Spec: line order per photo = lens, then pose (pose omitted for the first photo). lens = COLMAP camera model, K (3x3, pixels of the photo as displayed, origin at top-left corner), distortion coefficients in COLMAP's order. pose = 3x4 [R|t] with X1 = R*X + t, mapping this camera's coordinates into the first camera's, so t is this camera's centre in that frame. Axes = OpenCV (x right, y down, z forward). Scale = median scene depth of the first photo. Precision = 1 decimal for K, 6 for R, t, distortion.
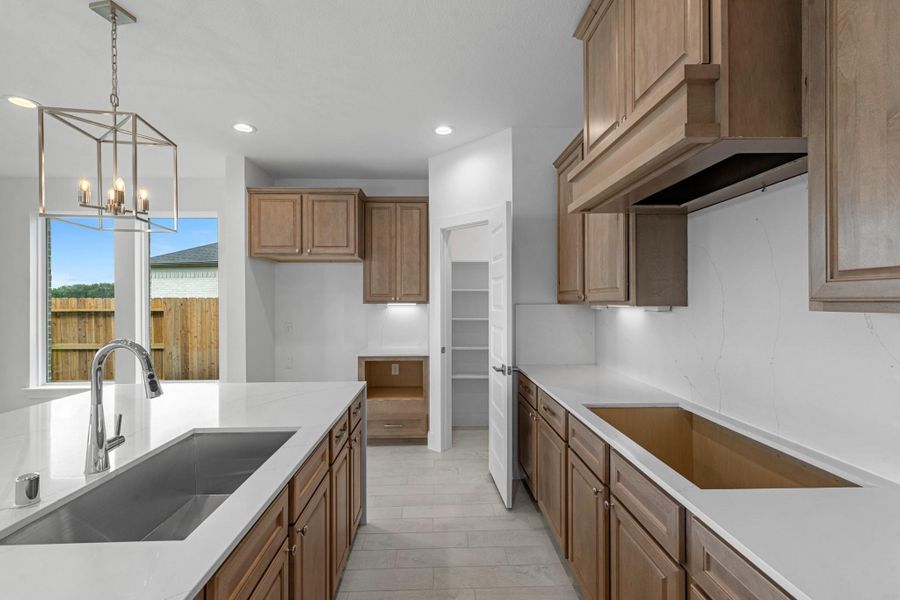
lens RADIAL K [[369.2, 0, 443.1], [0, 369.2, 298.1], [0, 0, 1]] dist [0.003775, 0.000063]
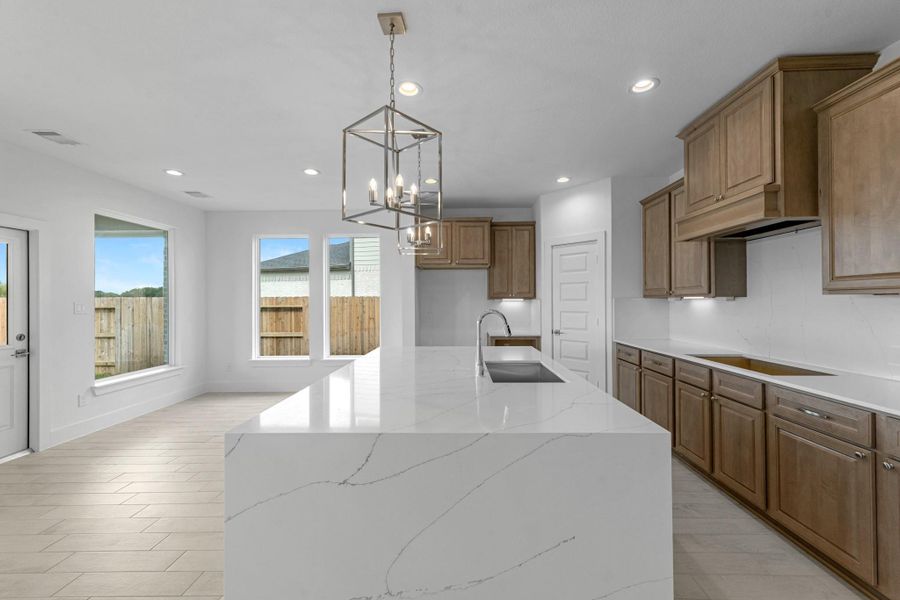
lens RADIAL K [[345.6, 0, 453.5], [0, 345.6, 298.1], [0, 0, 1]] dist [0.001875, 0.000556]
pose [[0.999250, -0.003701, -0.038547, -0.323354], [0.003640, 0.999992, -0.001662, 0.014181], [0.038553, 0.001520, 0.999255, -0.329004]]
